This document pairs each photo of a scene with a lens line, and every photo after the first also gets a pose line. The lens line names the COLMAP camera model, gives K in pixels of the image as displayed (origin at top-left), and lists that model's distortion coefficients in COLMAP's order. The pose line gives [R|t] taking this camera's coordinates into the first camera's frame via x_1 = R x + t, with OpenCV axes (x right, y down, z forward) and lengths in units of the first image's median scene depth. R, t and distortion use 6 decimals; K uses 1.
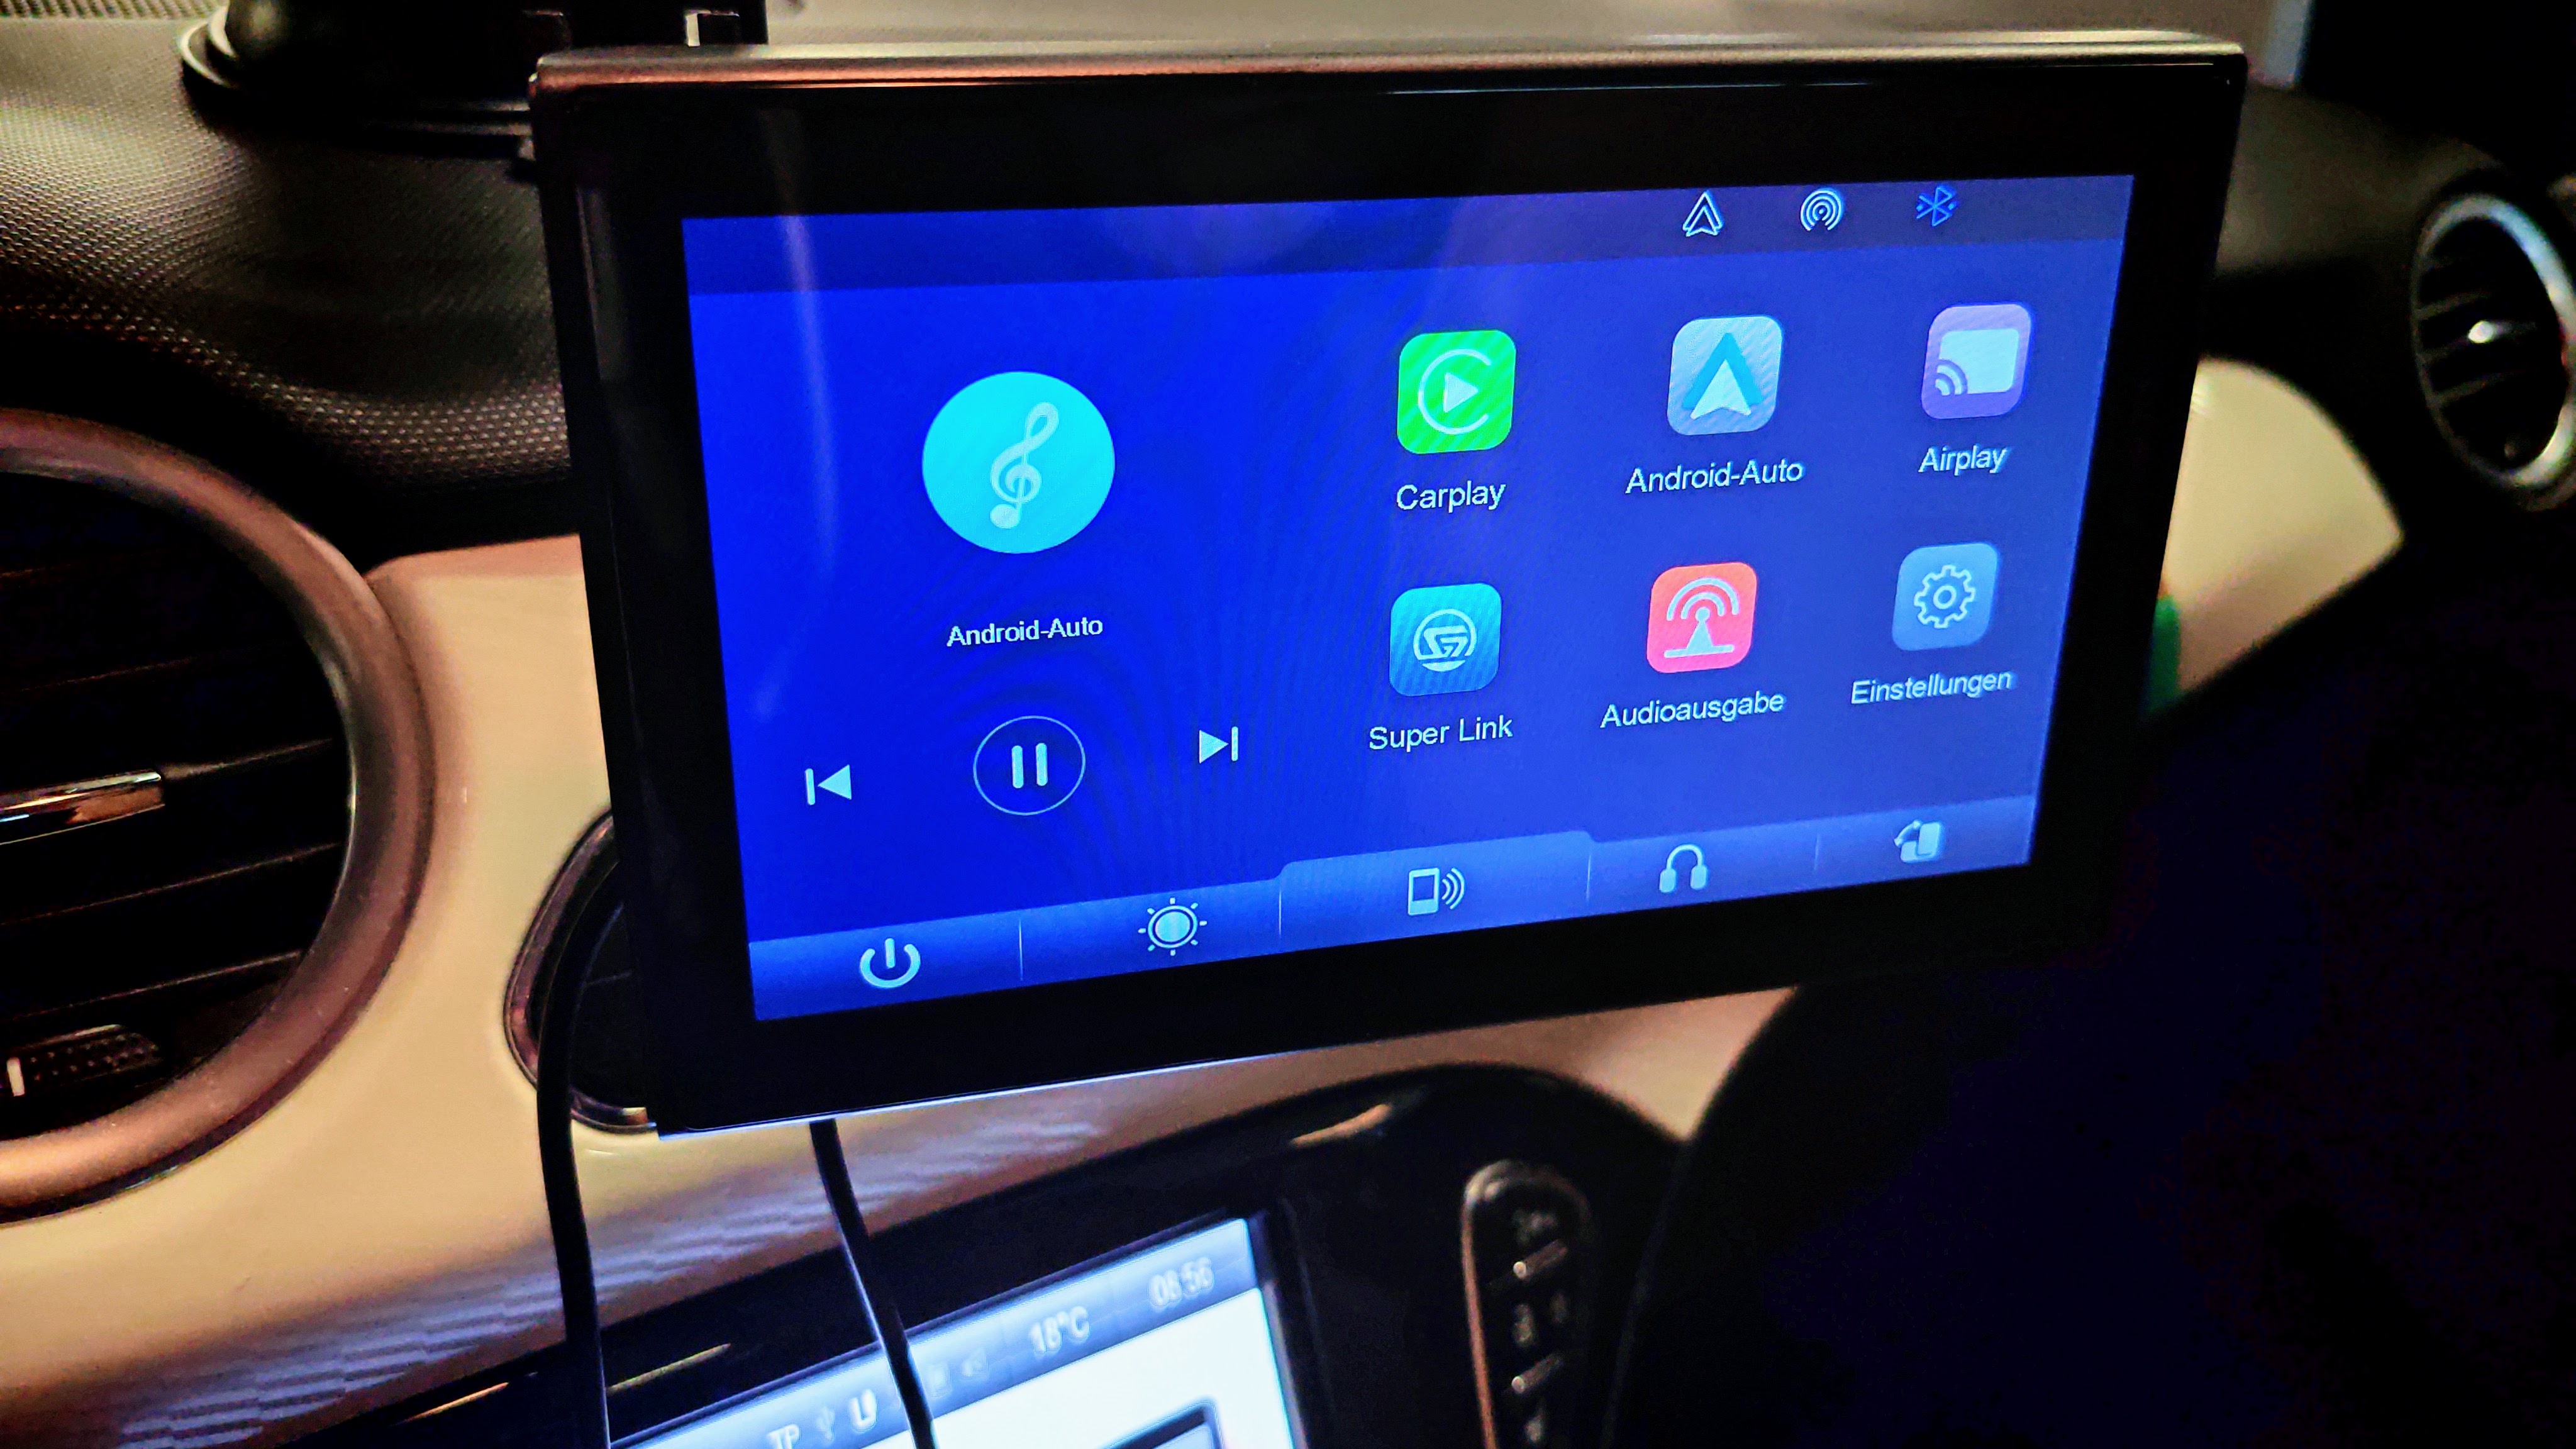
lens RADIAL K [[2059.4, 0, 1294.9], [0, 2059.4, 724.9], [0, 0, 1]] dist [0.042012, -0.000776]
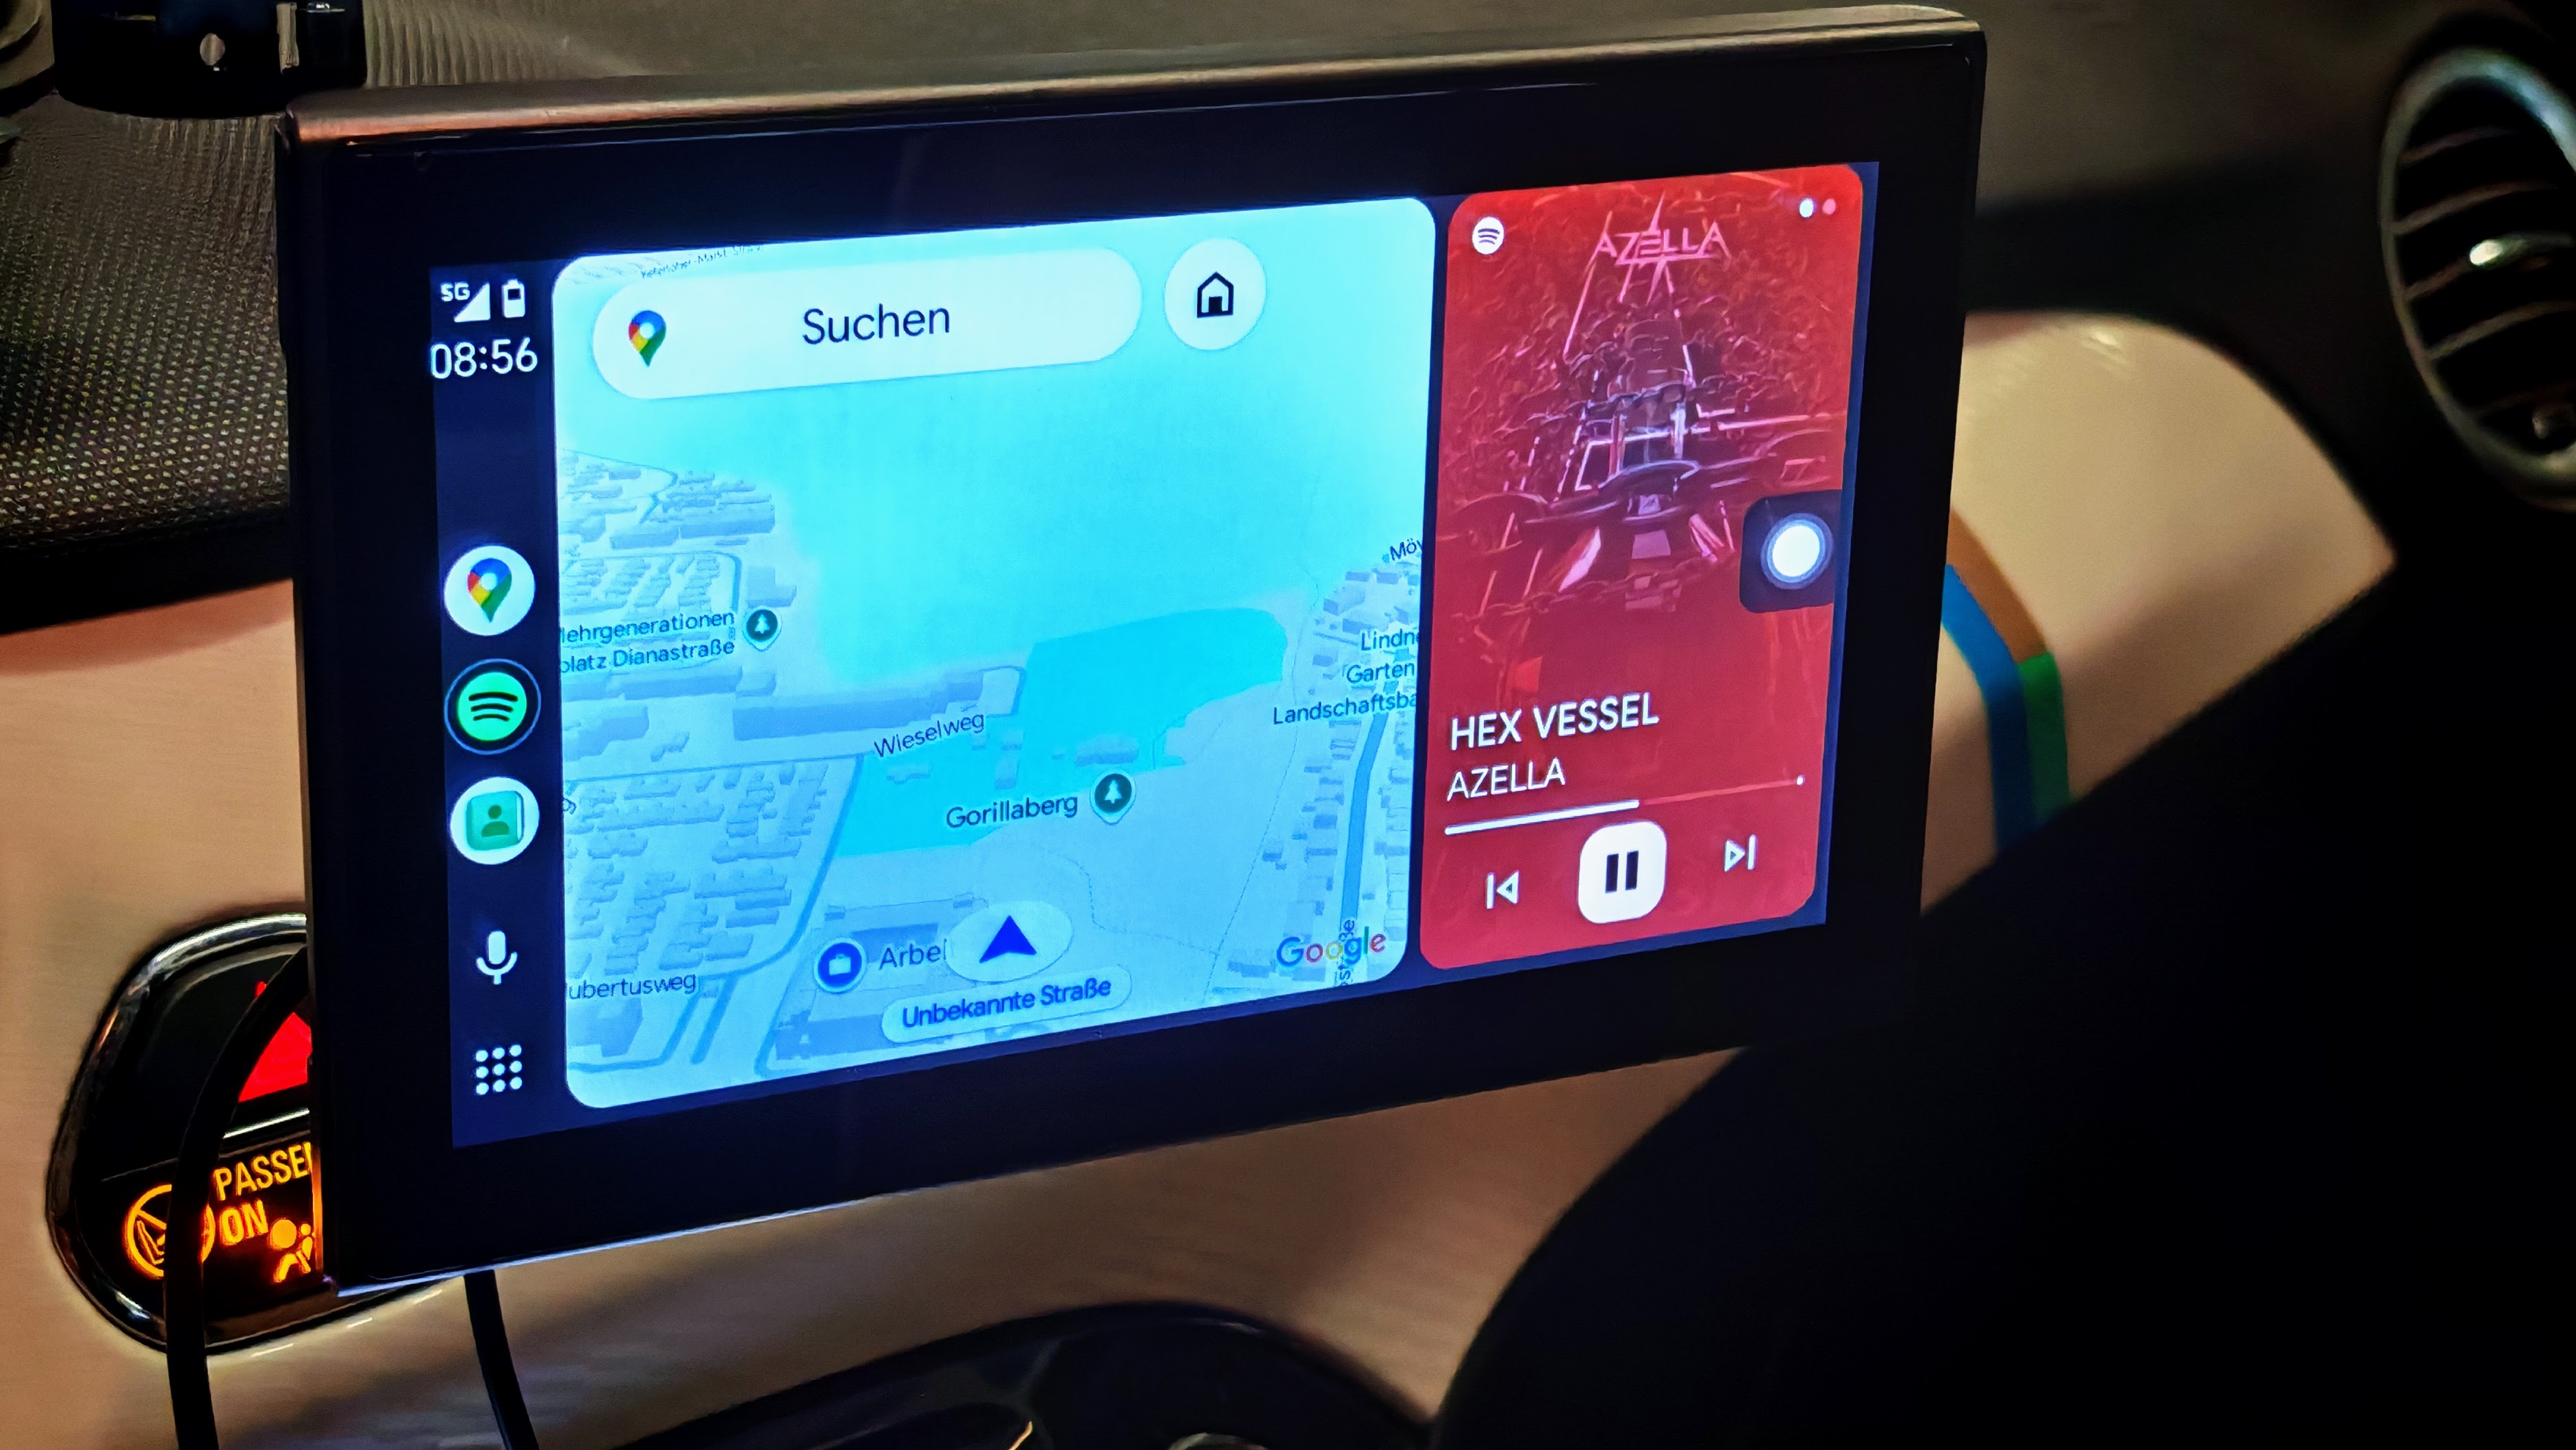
lens RADIAL K [[4863.2, 0, 1285.3], [0, 4863.2, 721.8], [0, 0, 1]] dist [0.334610, 0.000000]
pose [[0.979157, -0.038247, 0.199470, -0.164709], [0.054296, 0.995658, -0.075618, 0.075655], [-0.195712, 0.084872, 0.976982, -0.575101]]
